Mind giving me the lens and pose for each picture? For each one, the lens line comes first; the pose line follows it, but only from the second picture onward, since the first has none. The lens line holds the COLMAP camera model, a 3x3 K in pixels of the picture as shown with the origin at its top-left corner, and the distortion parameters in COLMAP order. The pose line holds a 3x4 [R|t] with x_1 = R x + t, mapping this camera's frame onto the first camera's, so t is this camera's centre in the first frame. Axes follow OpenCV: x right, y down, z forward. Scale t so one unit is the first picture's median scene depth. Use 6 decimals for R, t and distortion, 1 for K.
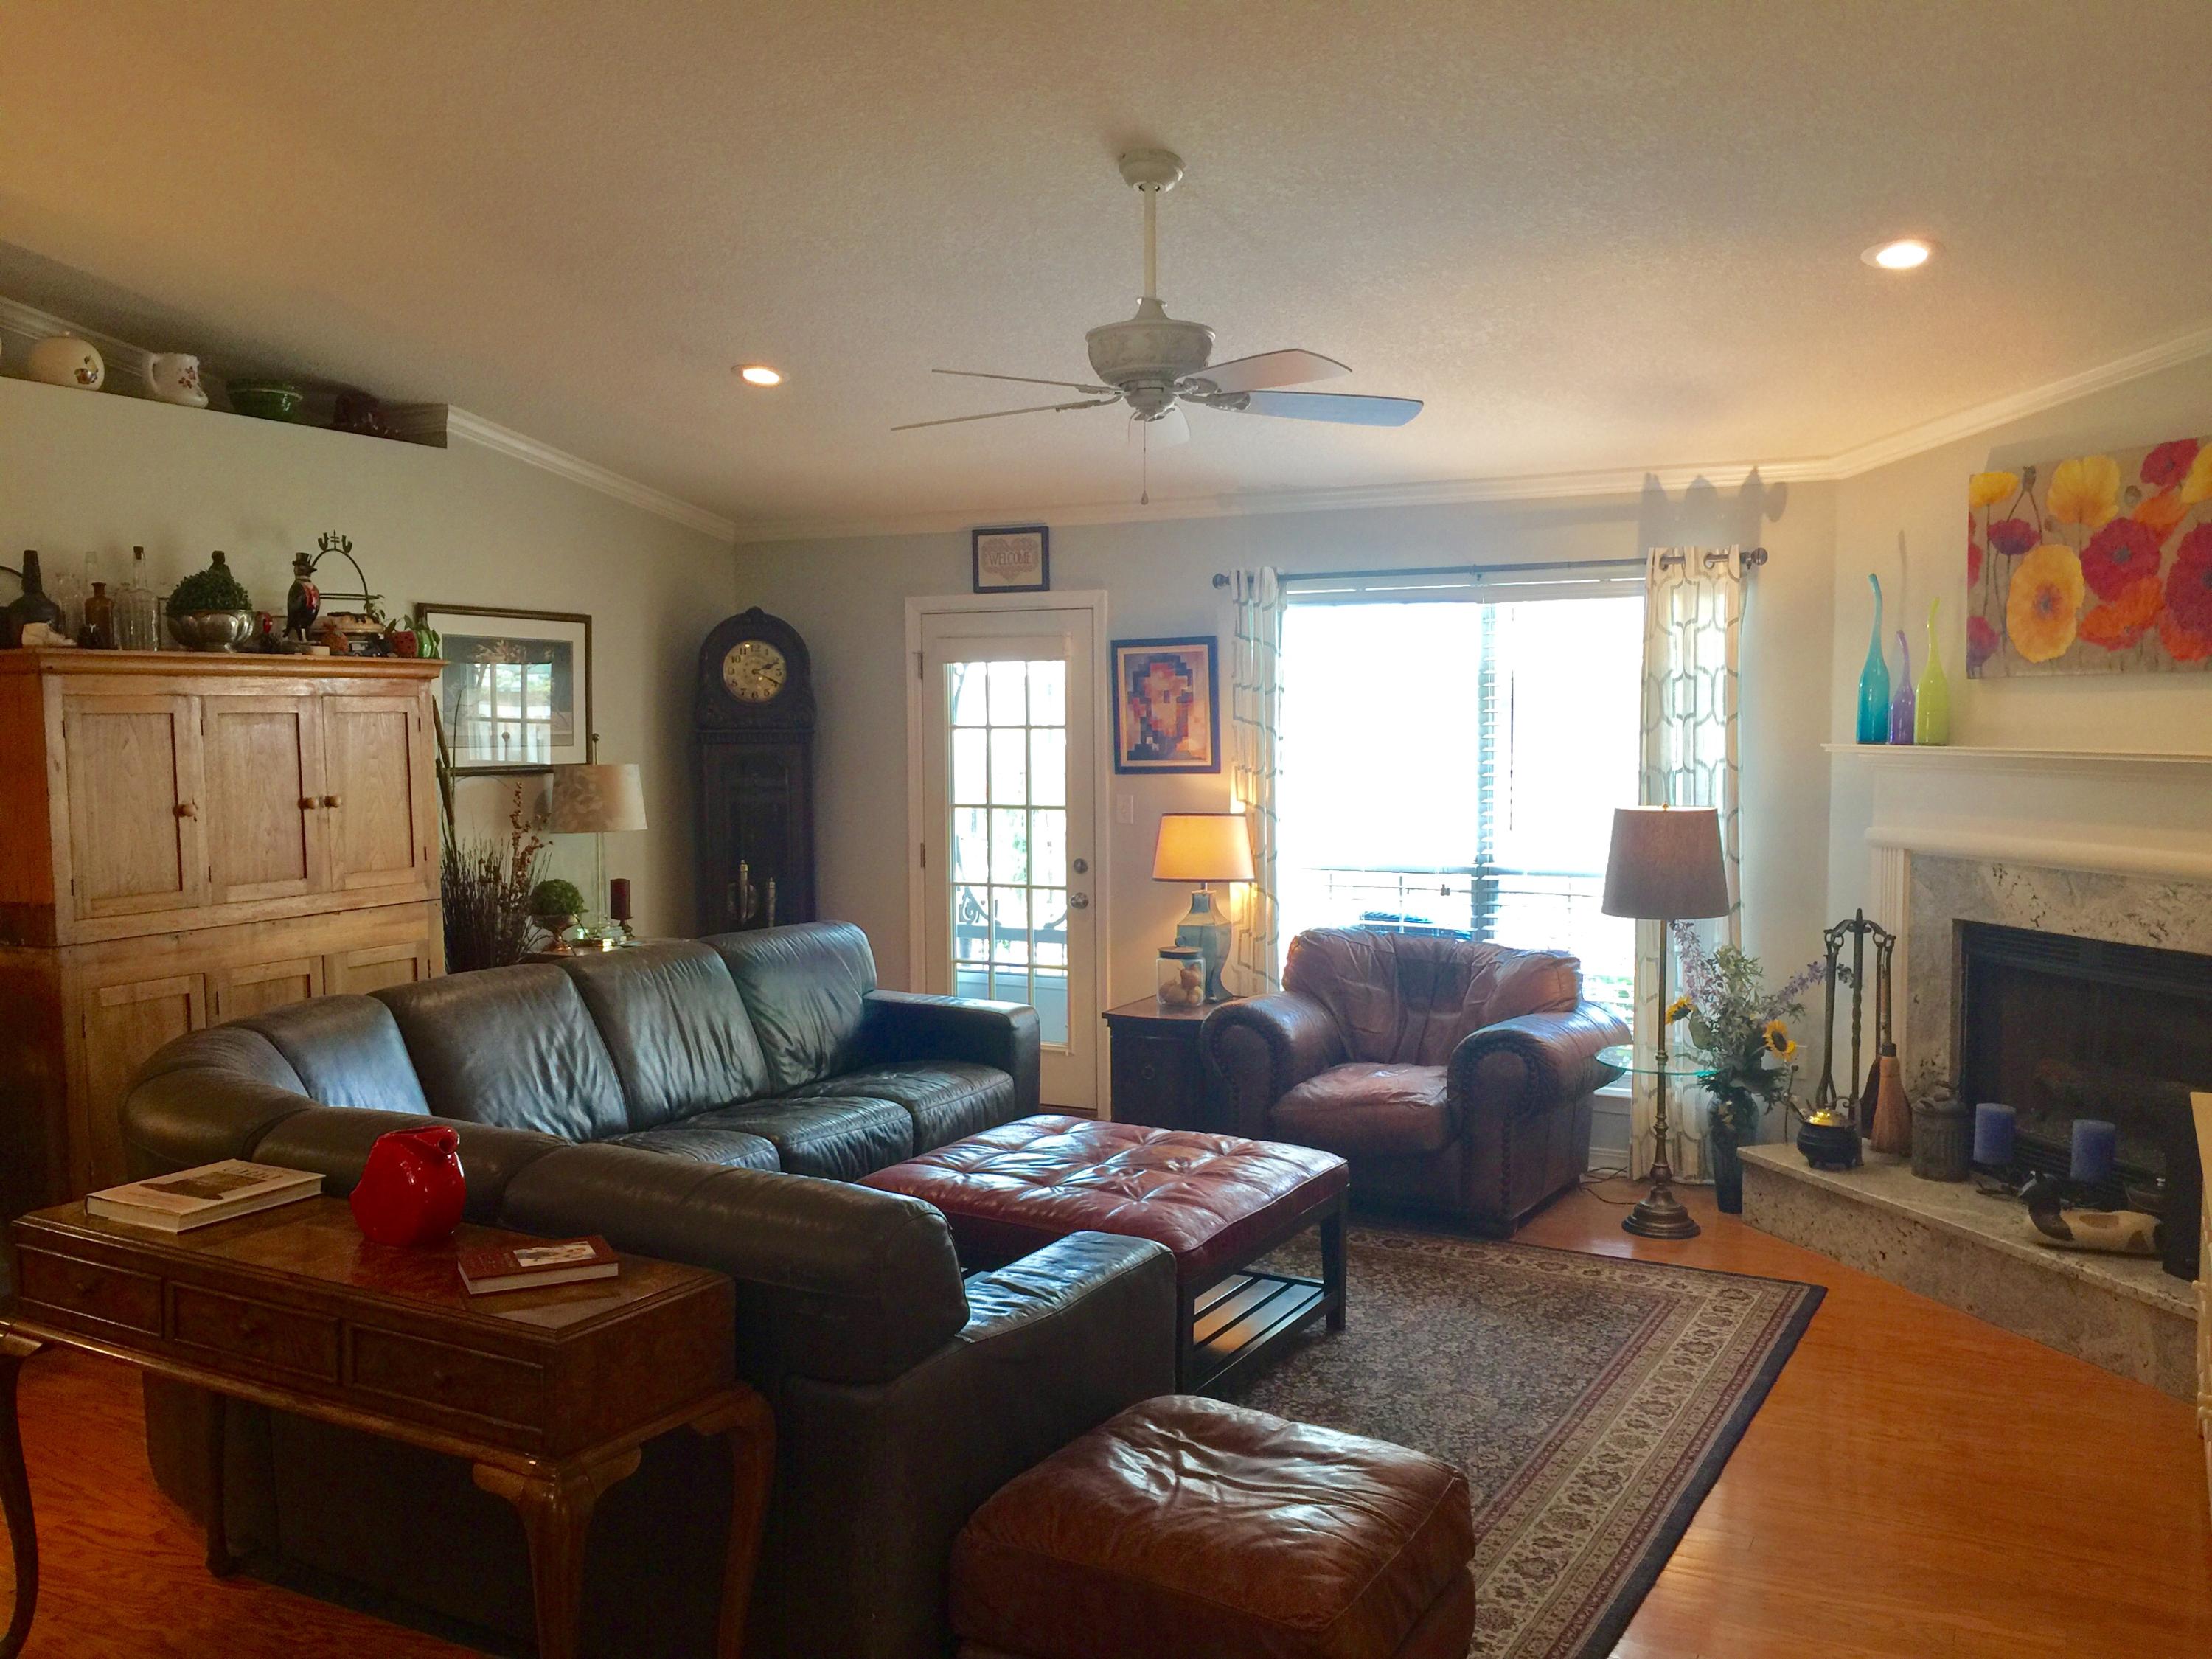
lens RADIAL K [[1868.2, 0, 1114.4], [0, 1868.2, 833.1], [0, 0, 1]] dist [0.018327, -0.011021]
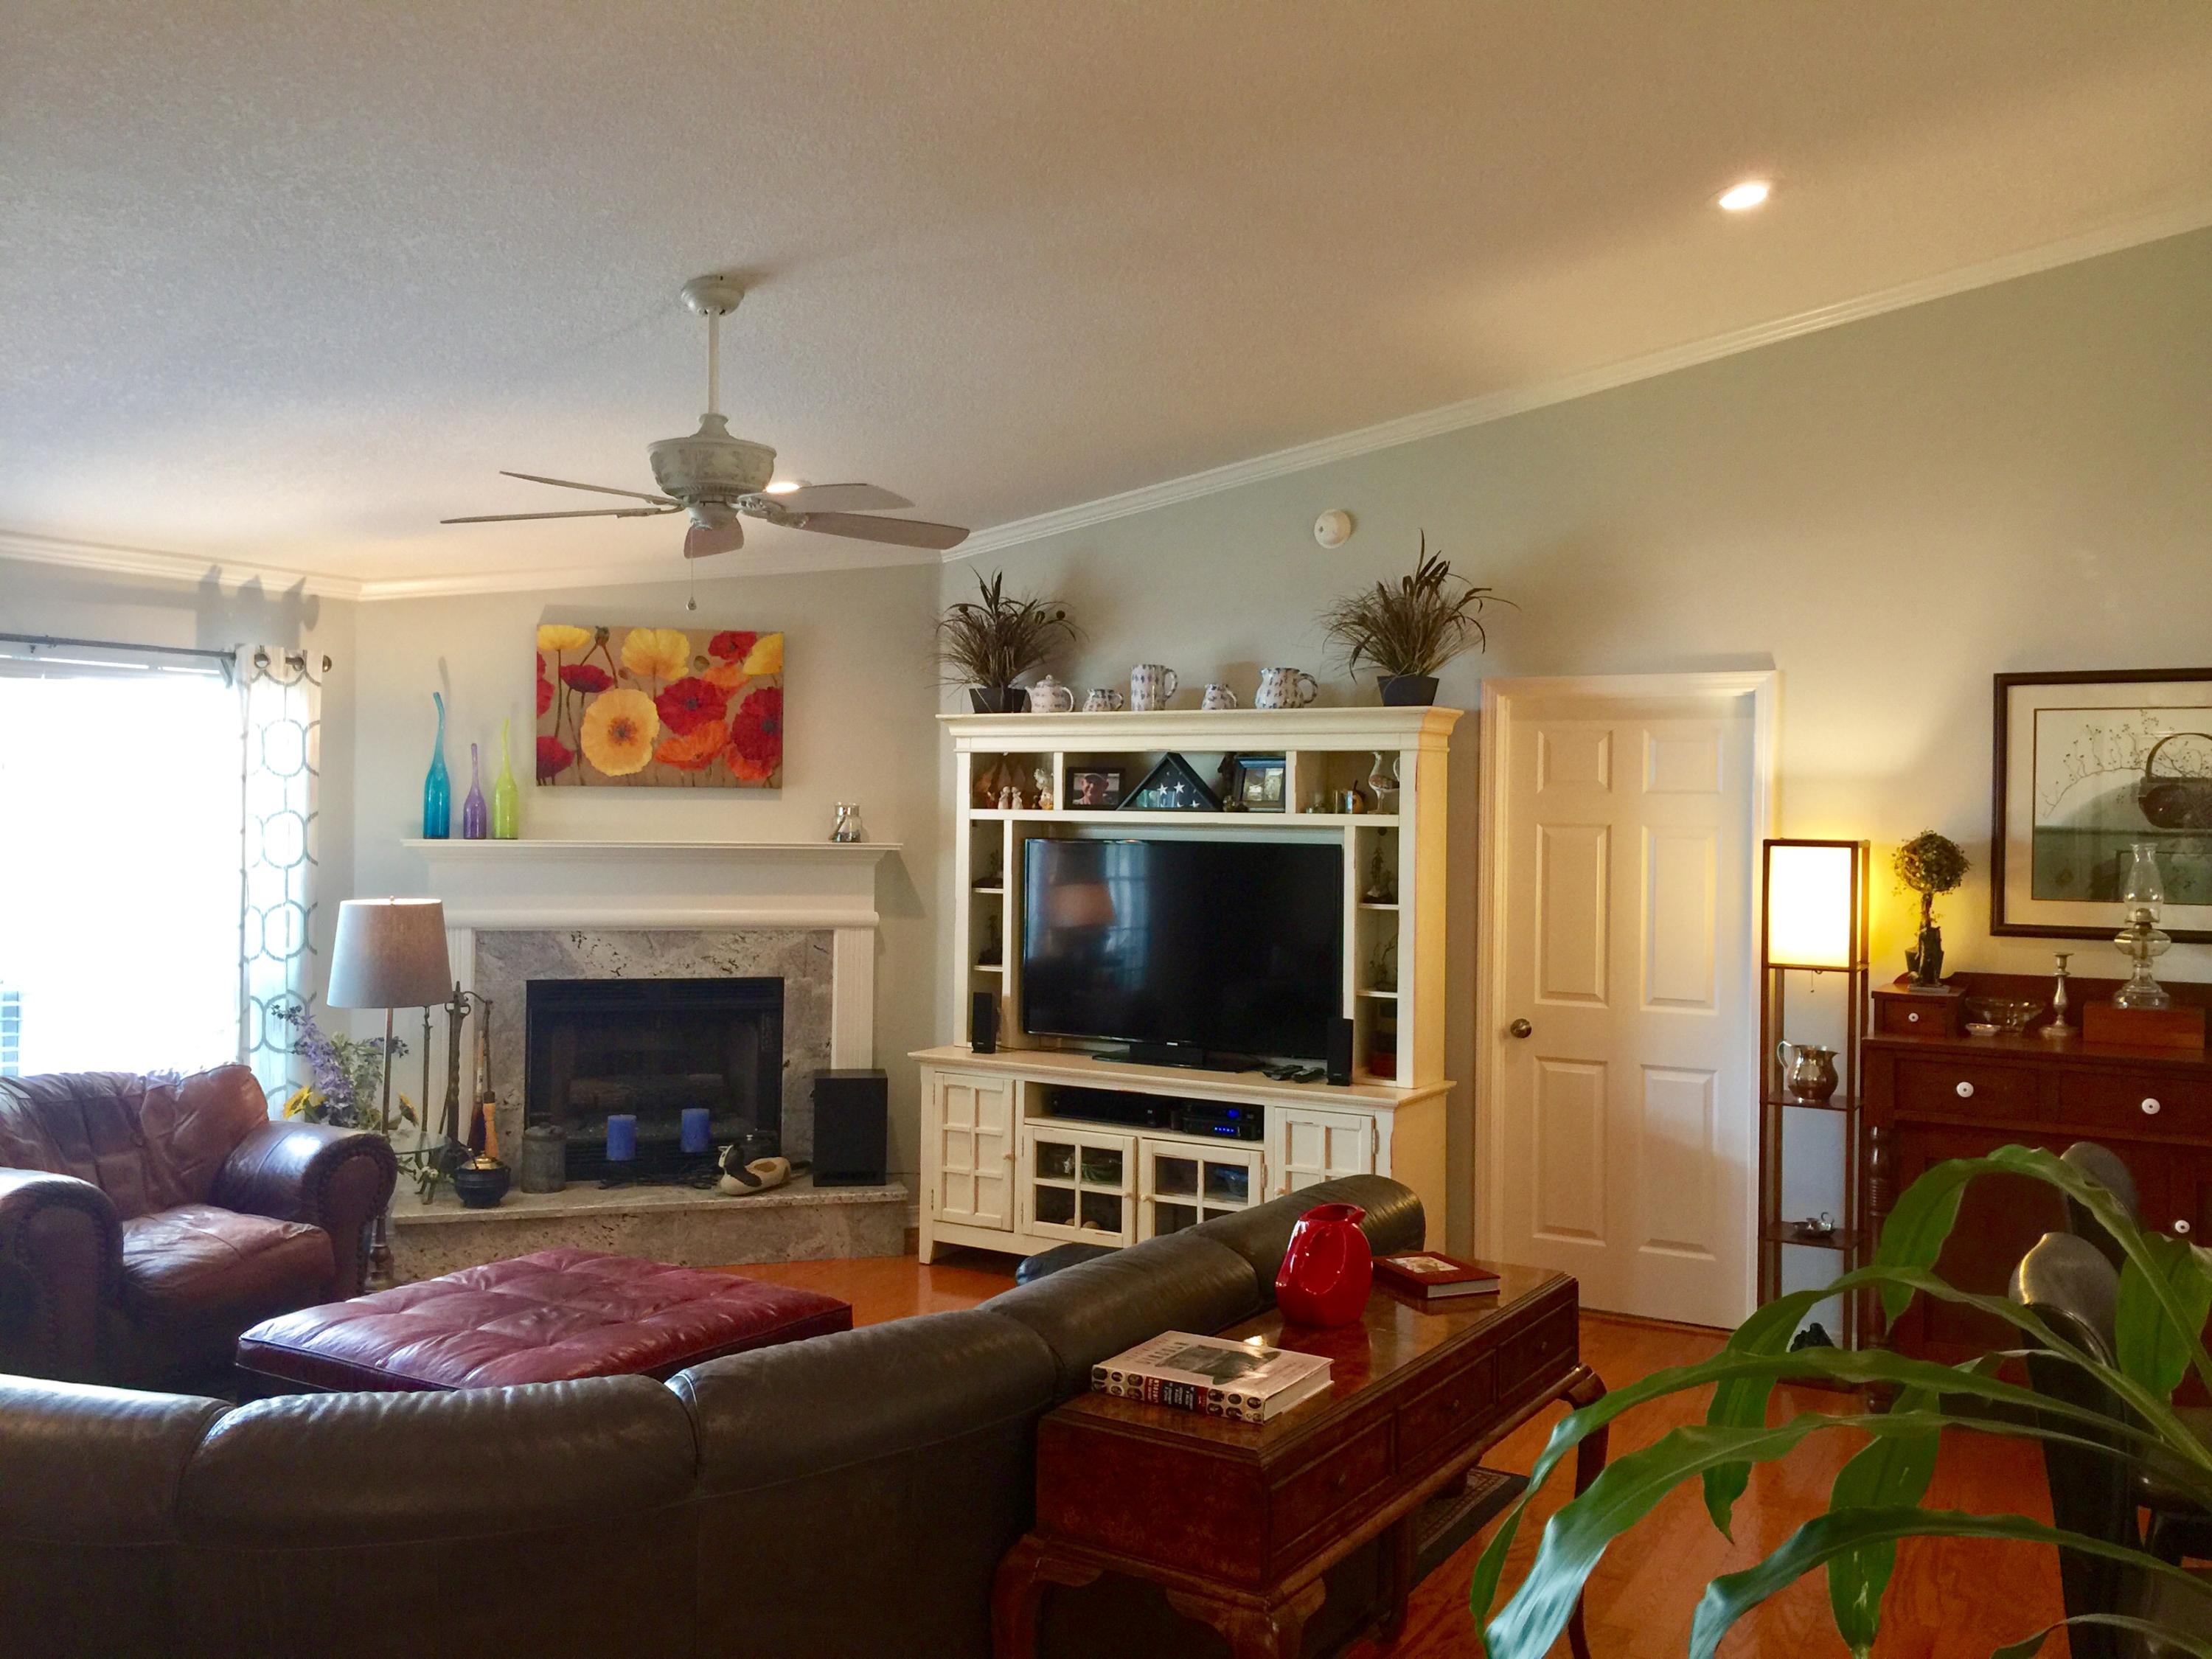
lens RADIAL K [[1868.2, 0, 1114.8], [0, 1868.2, 824.8], [0, 0, 1]] dist [0.018327, -0.011021]
pose [[0.058259, -0.007560, 0.998273, -0.812533], [0.049259, 0.998775, 0.004689, -0.045896], [-0.997085, 0.048901, 0.058560, 0.578327]]
